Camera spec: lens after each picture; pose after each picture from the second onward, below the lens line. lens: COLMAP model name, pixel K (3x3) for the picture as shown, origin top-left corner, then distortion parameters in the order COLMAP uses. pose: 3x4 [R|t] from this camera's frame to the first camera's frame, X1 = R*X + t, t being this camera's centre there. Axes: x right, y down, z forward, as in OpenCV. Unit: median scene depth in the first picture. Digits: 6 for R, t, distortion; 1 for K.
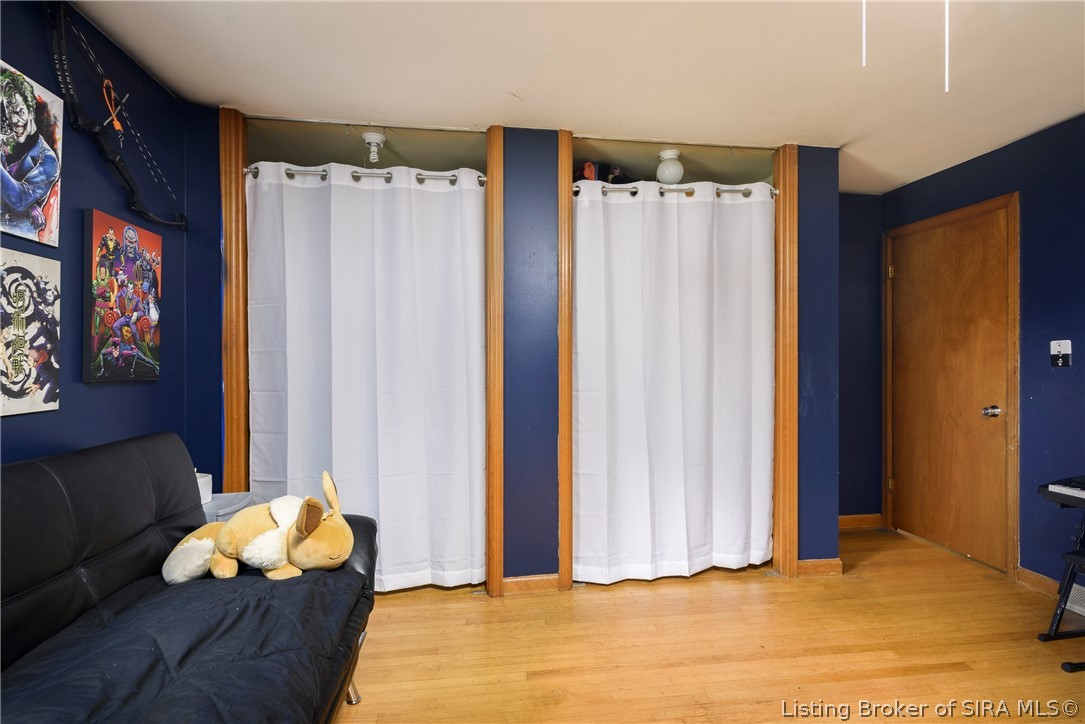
lens RADIAL K [[520.1, 0, 545.7], [0, 520.1, 359.6], [0, 0, 1]] dist [-0.006175, -0.000748]
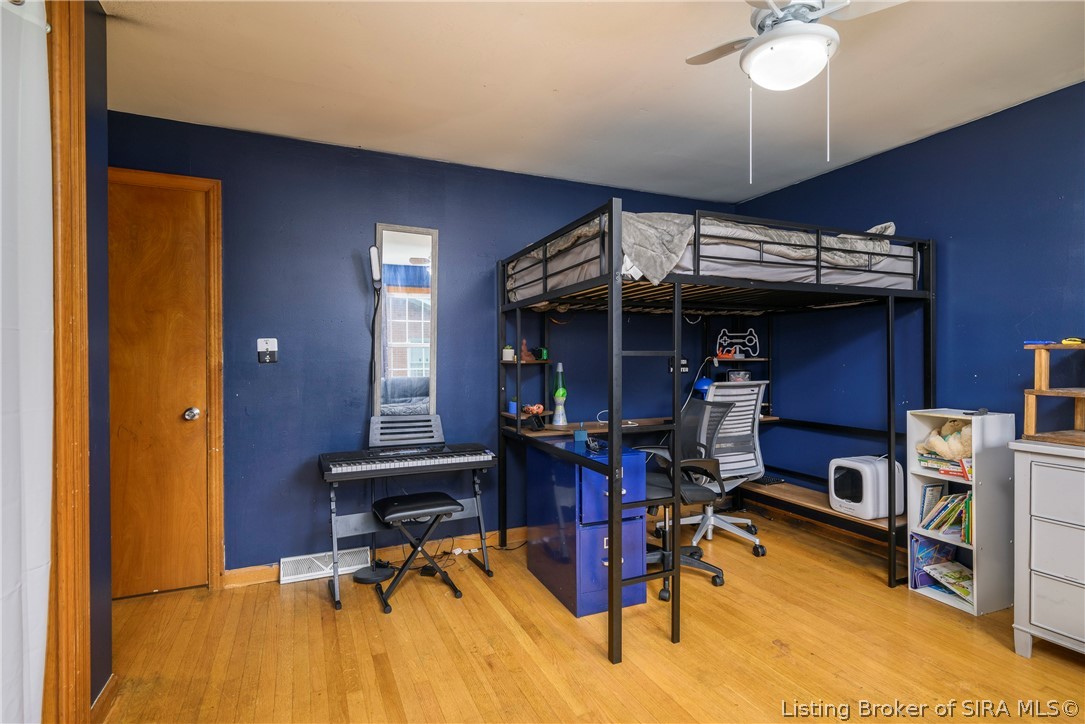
lens RADIAL K [[520.1, 0, 544.7], [0, 520.1, 363.7], [0, 0, 1]] dist [-0.006175, -0.000748]
pose [[-0.298901, -0.003694, 0.954277, -0.312101], [0.005548, 0.999969, 0.005608, 0.019604], [-0.954268, 0.006971, -0.298872, 1.209567]]
